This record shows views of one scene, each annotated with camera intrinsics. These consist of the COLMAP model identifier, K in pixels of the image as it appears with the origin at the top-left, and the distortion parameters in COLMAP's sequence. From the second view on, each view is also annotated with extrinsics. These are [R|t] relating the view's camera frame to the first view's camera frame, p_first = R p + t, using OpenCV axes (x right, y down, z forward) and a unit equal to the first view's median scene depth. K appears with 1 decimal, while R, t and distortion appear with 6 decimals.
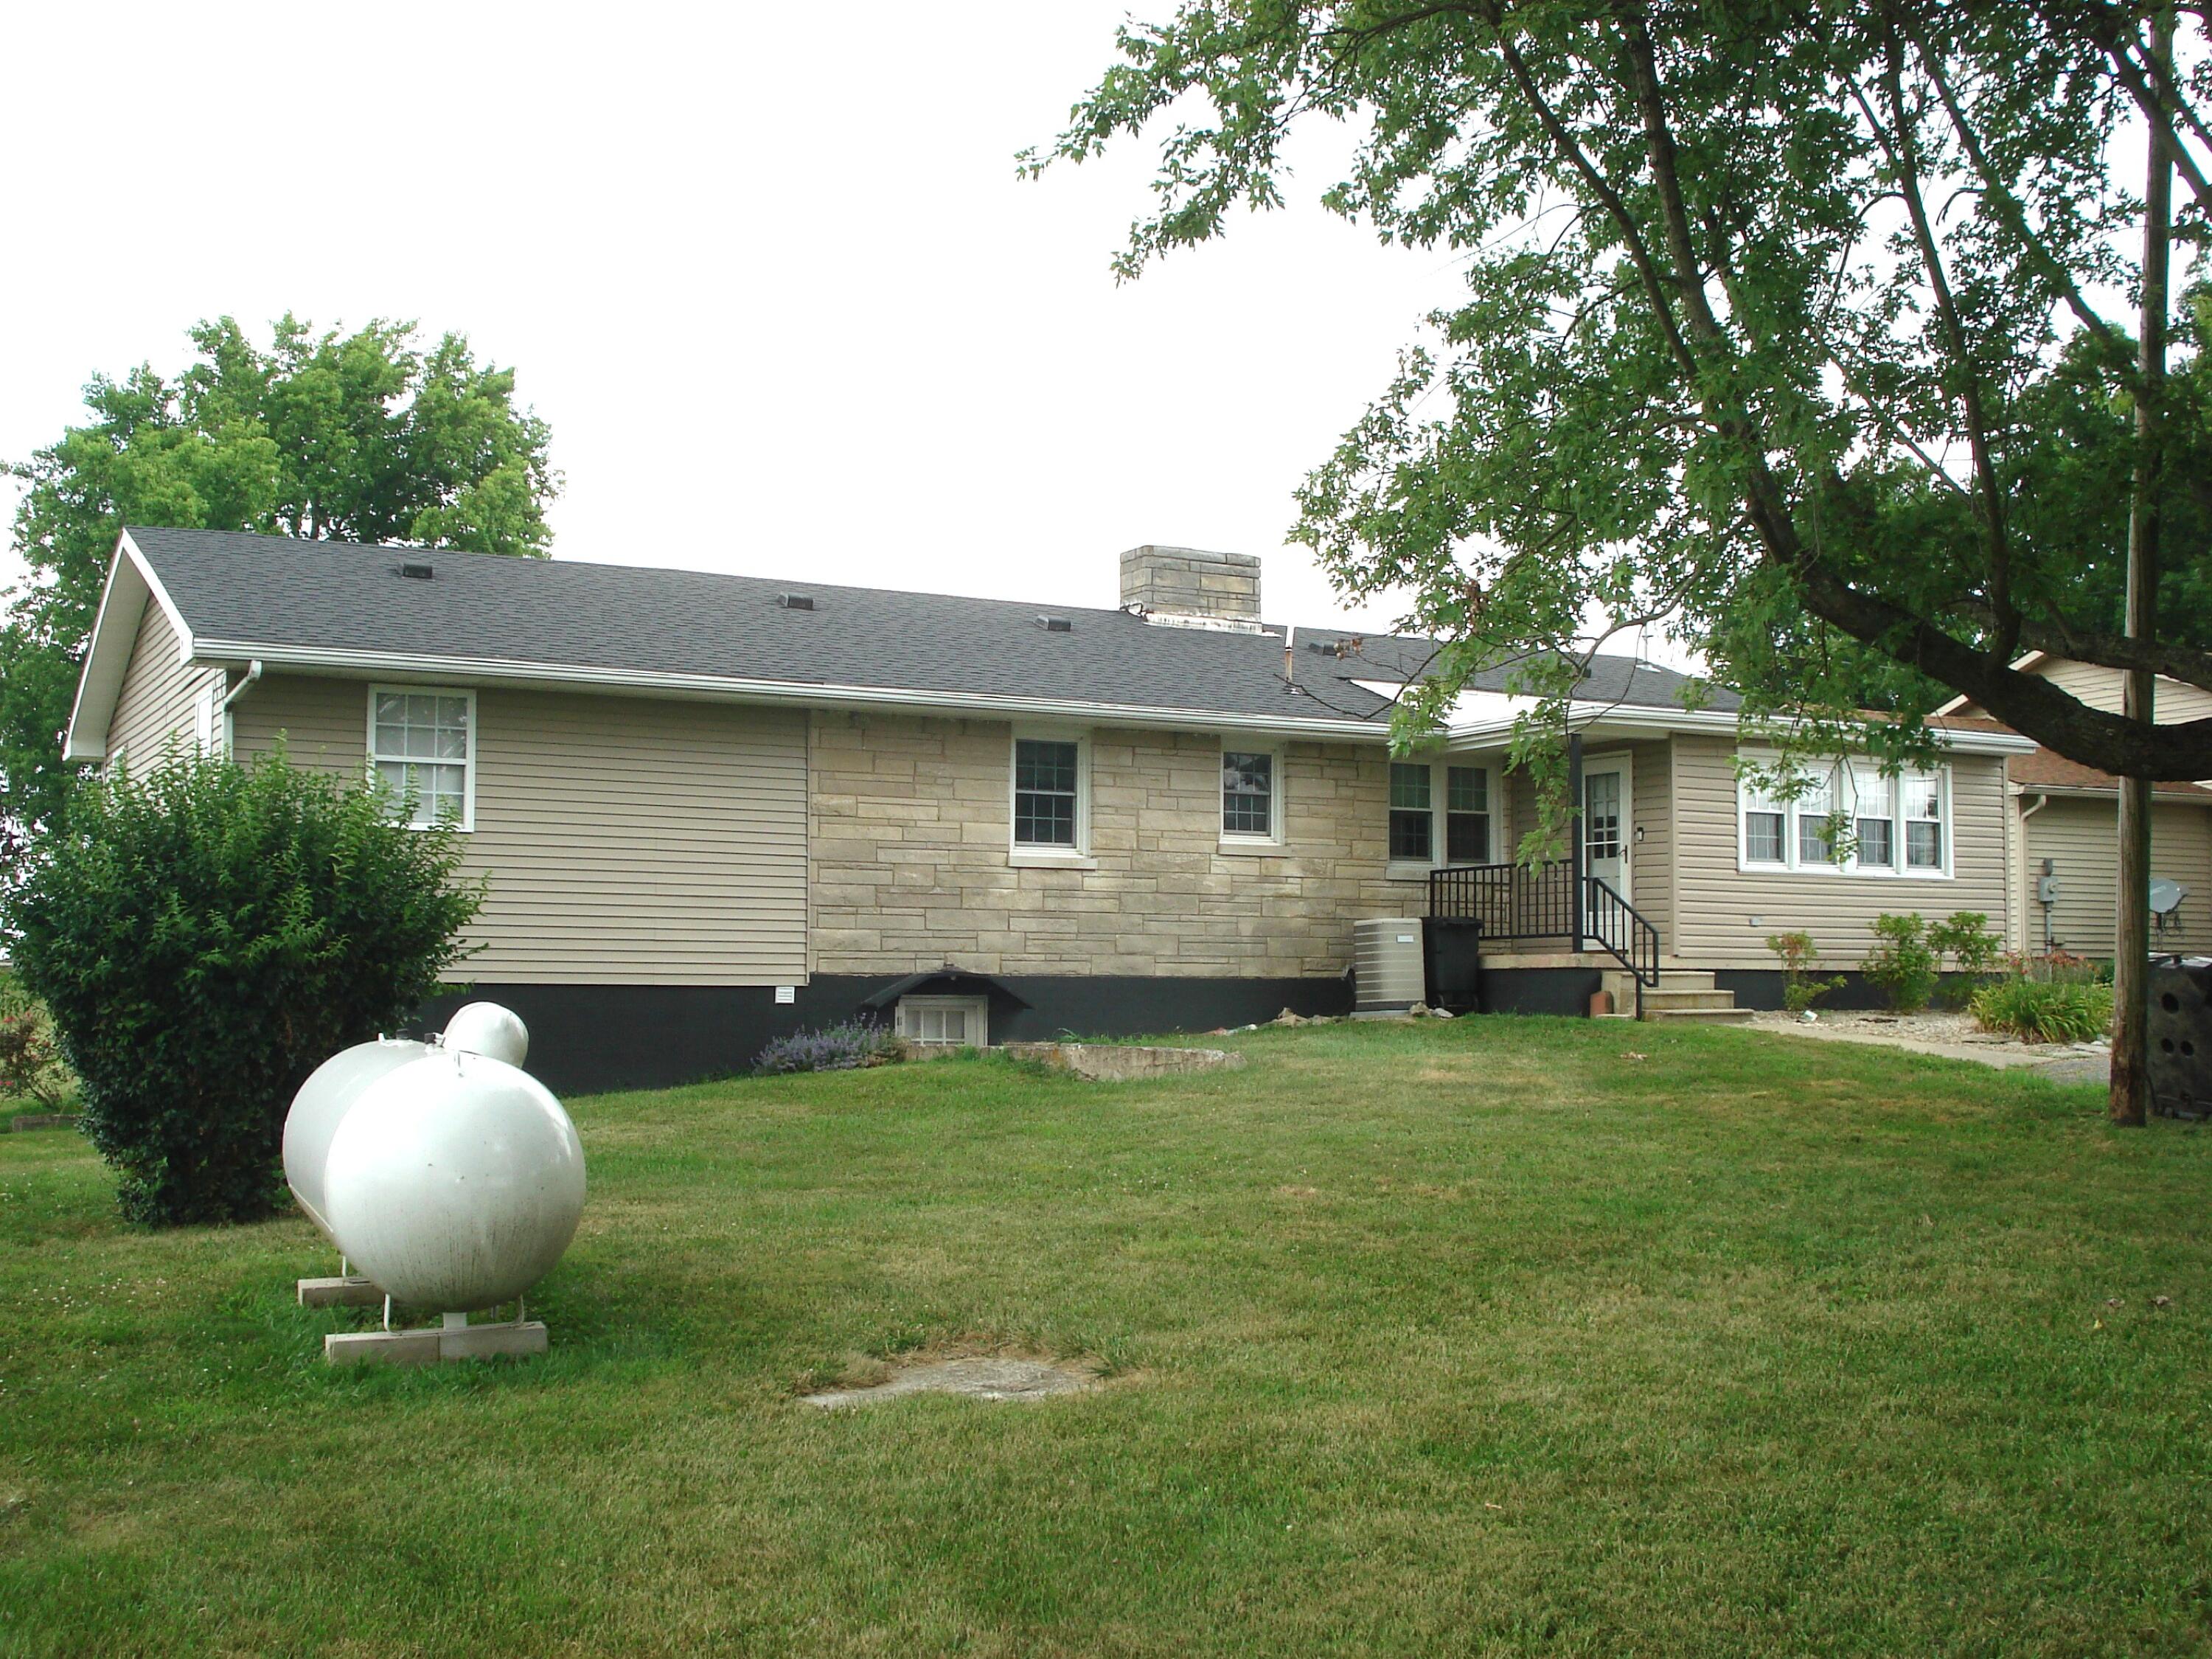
lens RADIAL K [[2450.0, 0, 998.0], [0, 2450.0, 827.6], [0, 0, 1]] dist [-0.096751, 0.013827]
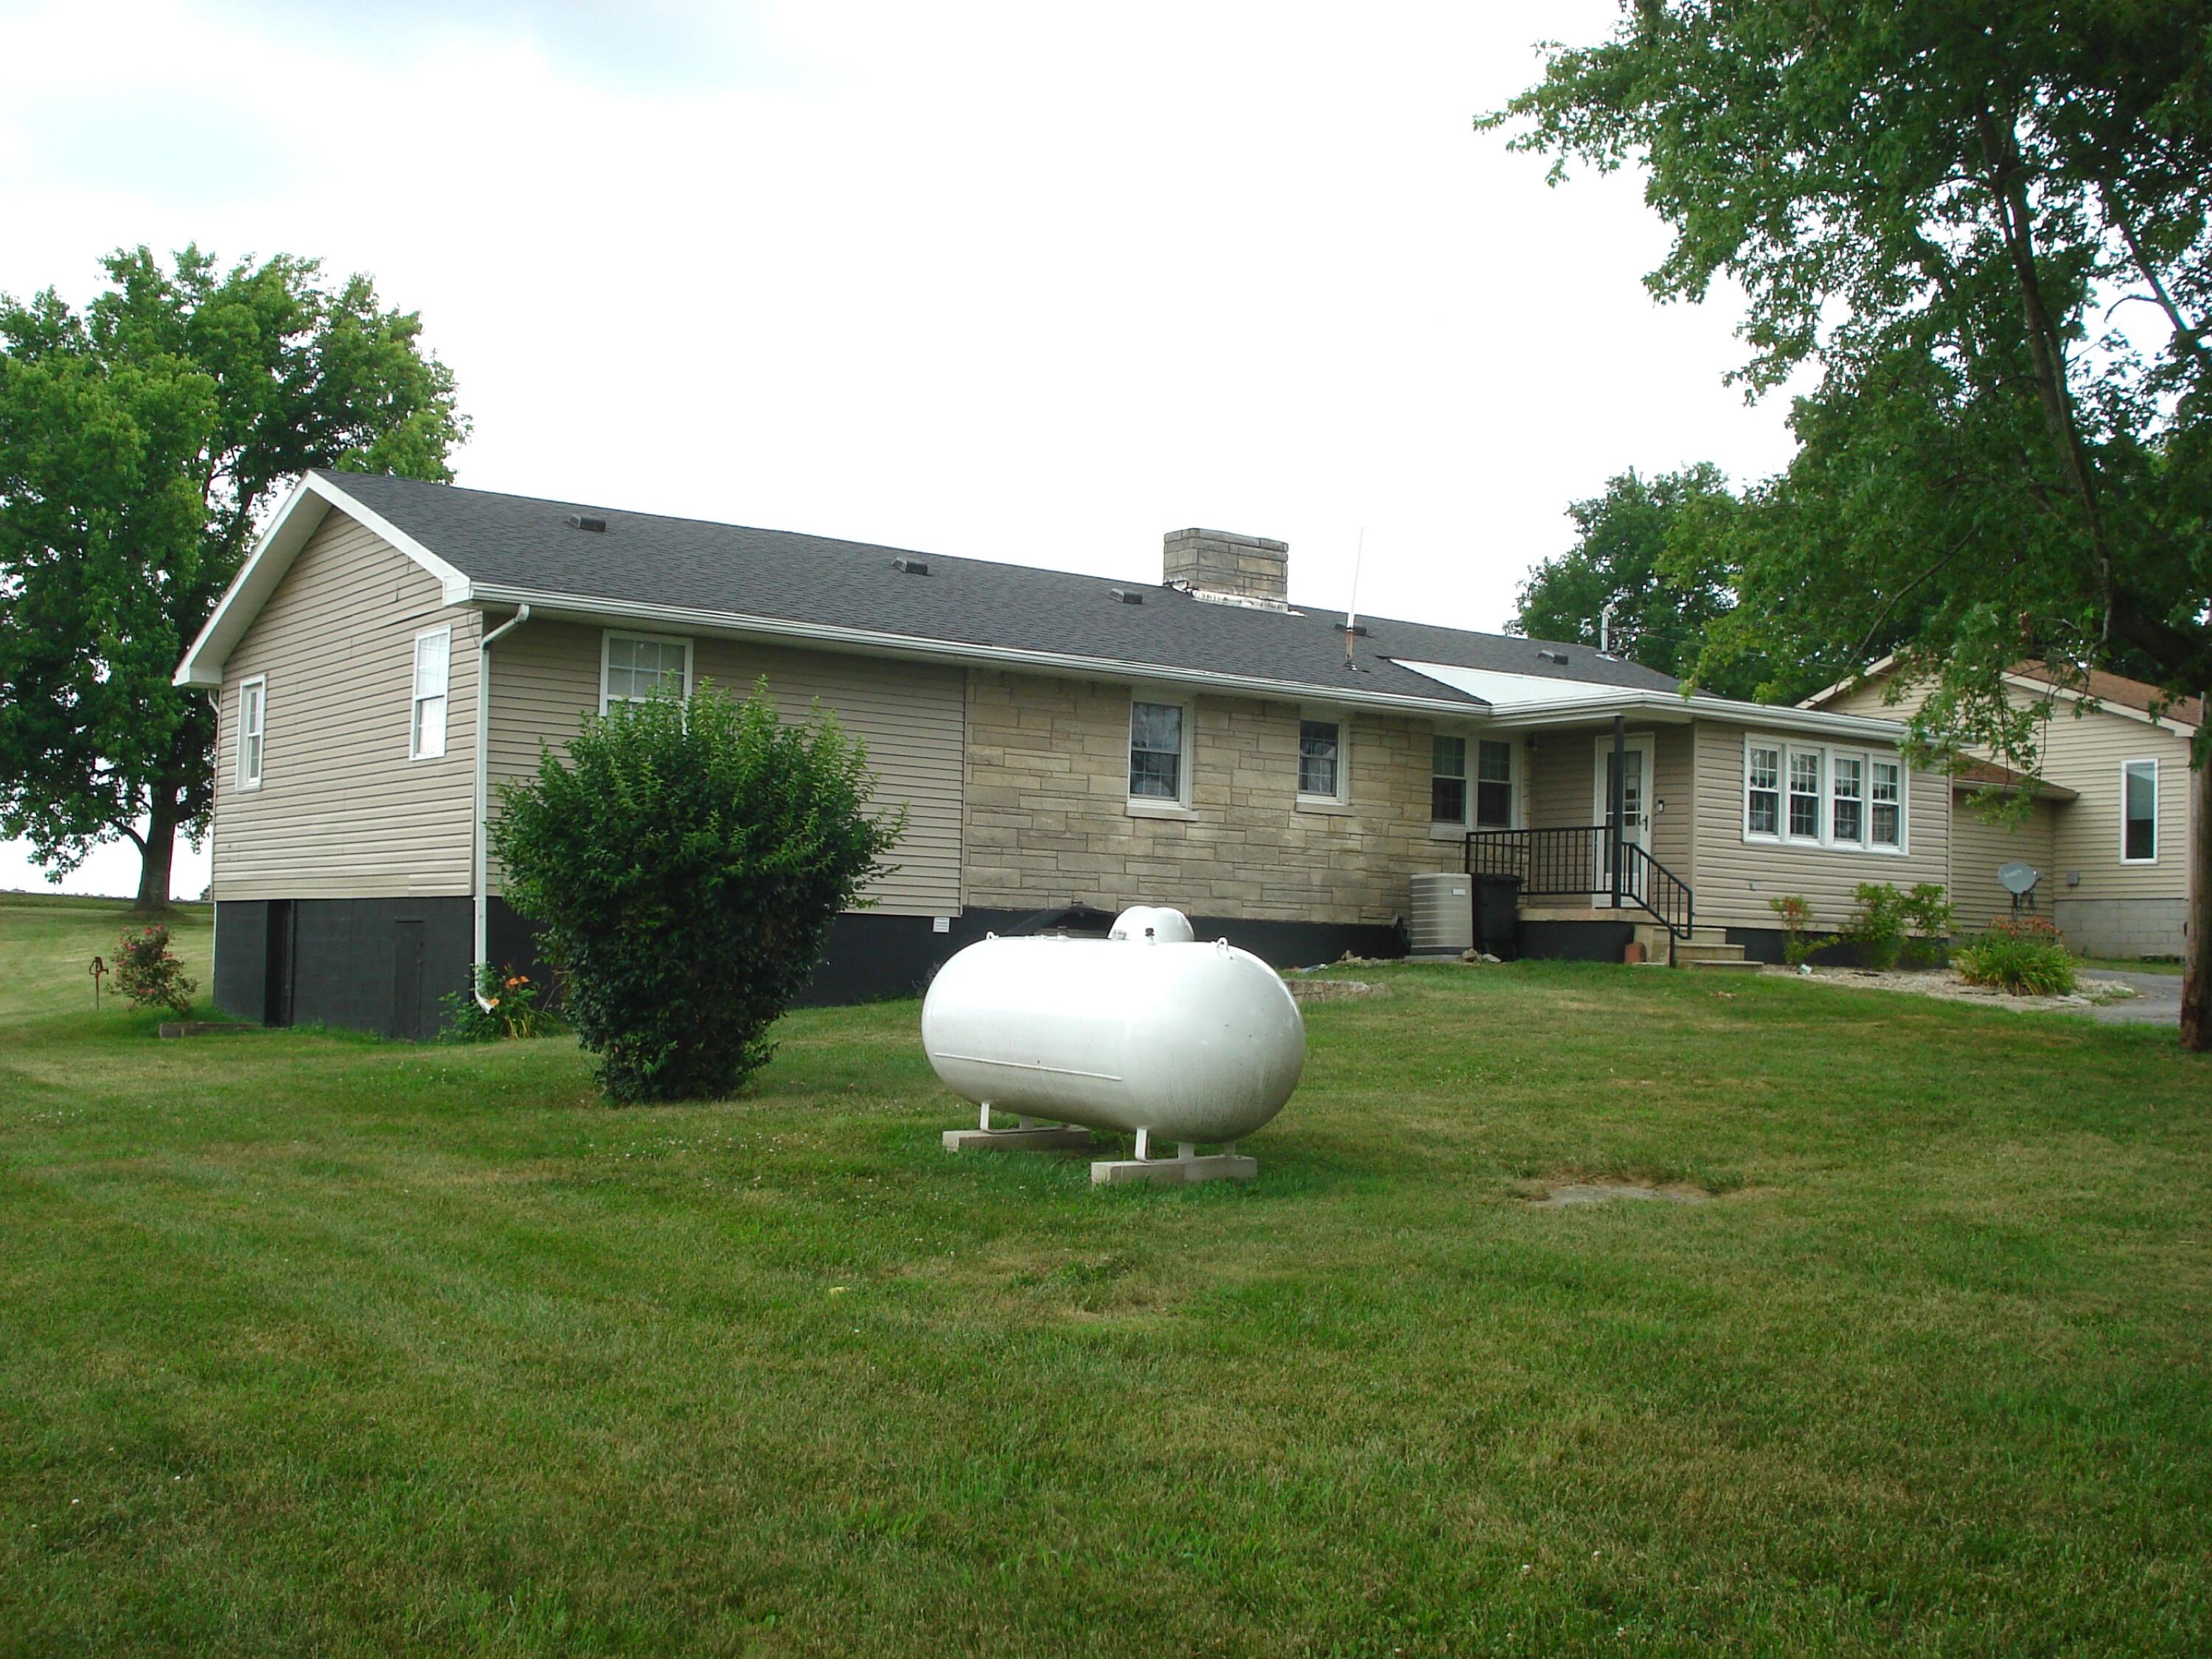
lens RADIAL K [[2450.0, 0, 998.0], [0, 2450.0, 827.6], [0, 0, 1]] dist [-0.096751, 0.013827]
pose [[0.993047, 0.032378, 0.113174, -0.171658], [-0.034301, 0.999298, 0.015083, 0.006145], [-0.112607, -0.018860, 0.993461, -0.094205]]
